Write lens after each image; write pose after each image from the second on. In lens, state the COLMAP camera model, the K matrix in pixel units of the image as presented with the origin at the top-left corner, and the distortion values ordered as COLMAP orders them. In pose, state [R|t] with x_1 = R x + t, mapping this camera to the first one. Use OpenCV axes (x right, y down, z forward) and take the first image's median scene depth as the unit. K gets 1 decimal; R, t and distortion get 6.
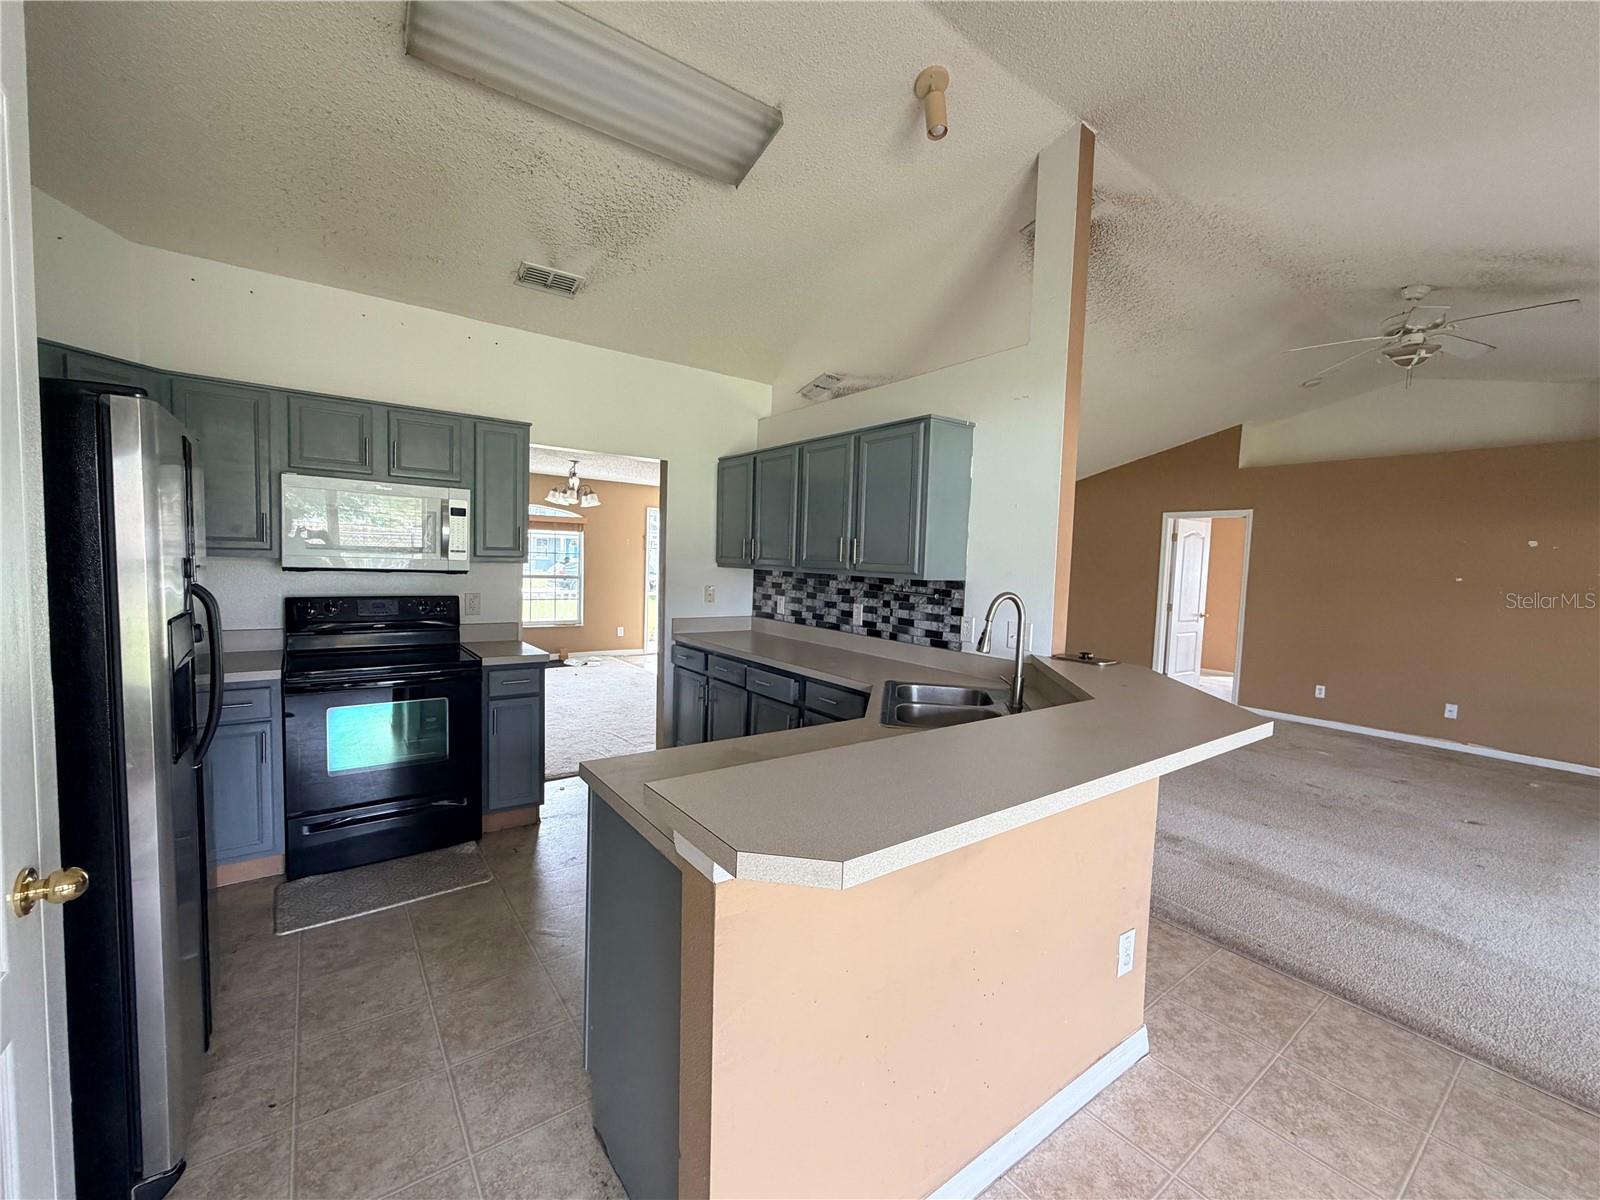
lens RADIAL K [[650.2, 0, 801.2], [0, 650.2, 610.2], [0, 0, 1]] dist [-0.022957, -0.000529]
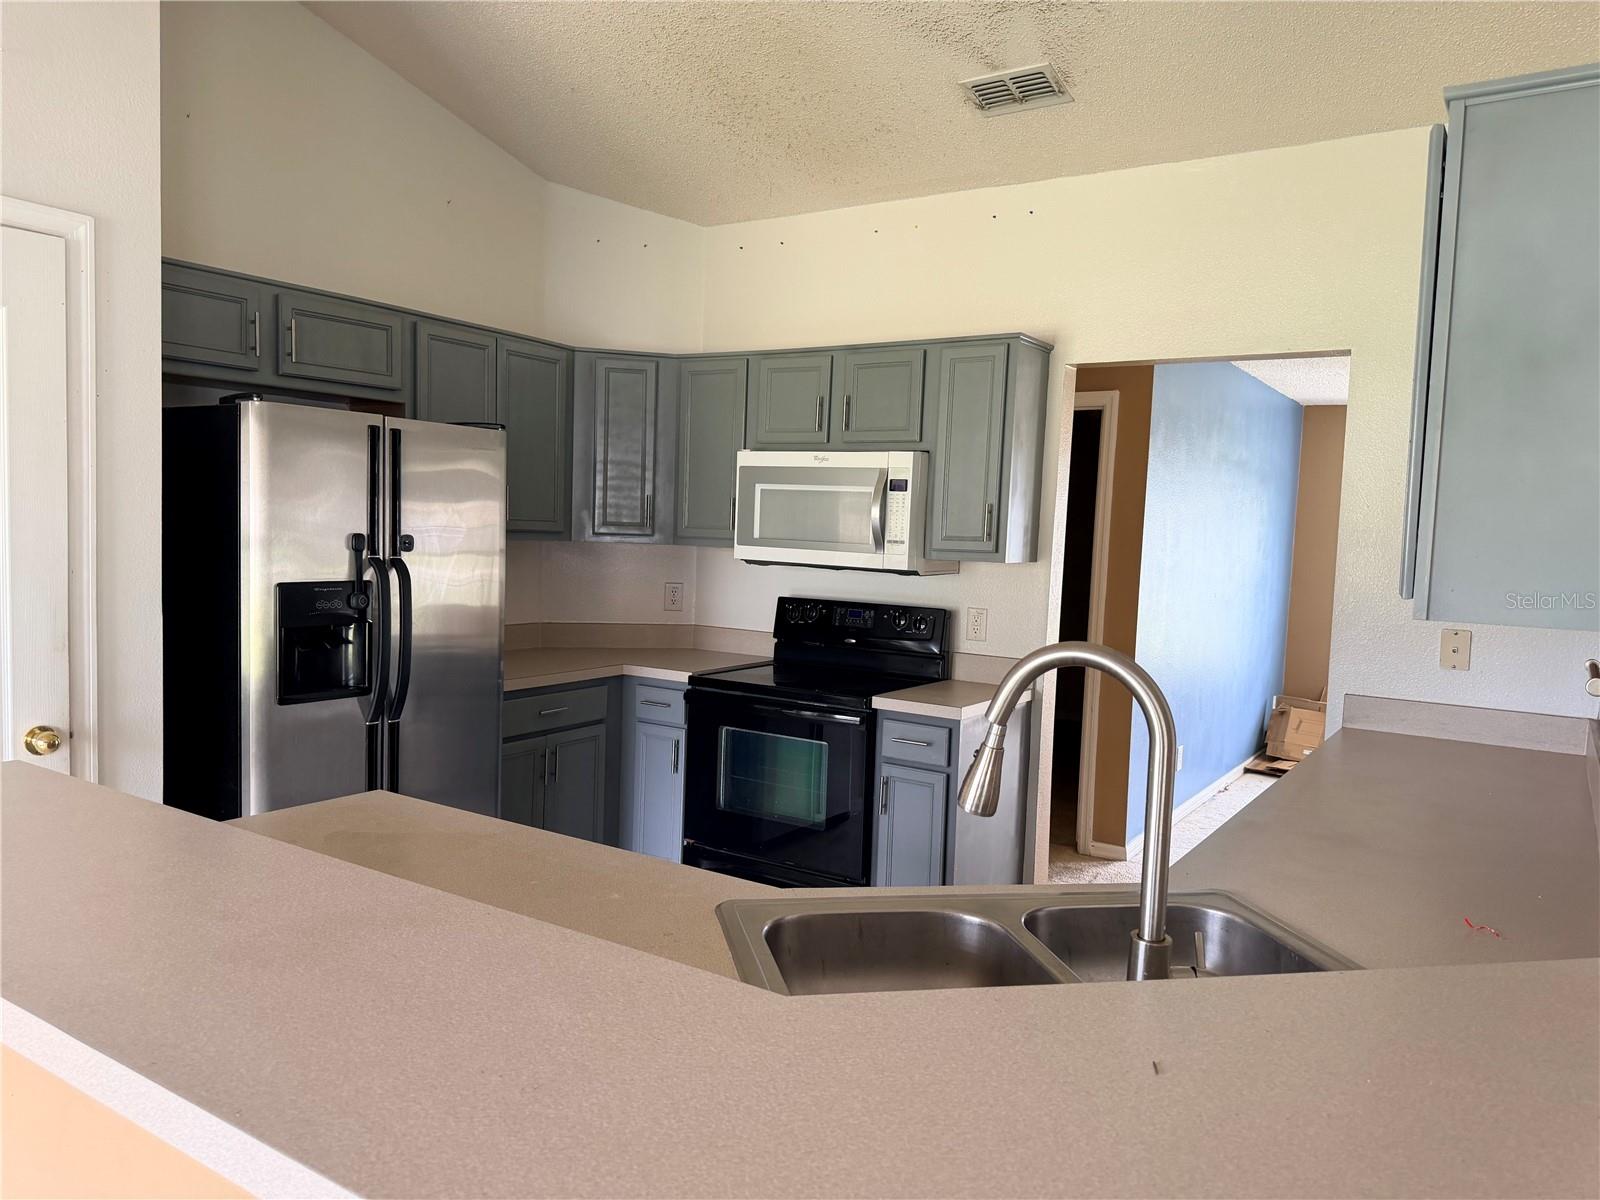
lens RADIAL K [[1128.3, 0, 800.7], [0, 1128.3, 607.5], [0, 0, 1]] dist [0.000091, -0.001387]
pose [[0.350072, 0.047306, -0.935527, 0.554942], [-0.086027, 0.996127, 0.018180, -0.035757], [0.932764, 0.074116, 0.352786, 0.490679]]
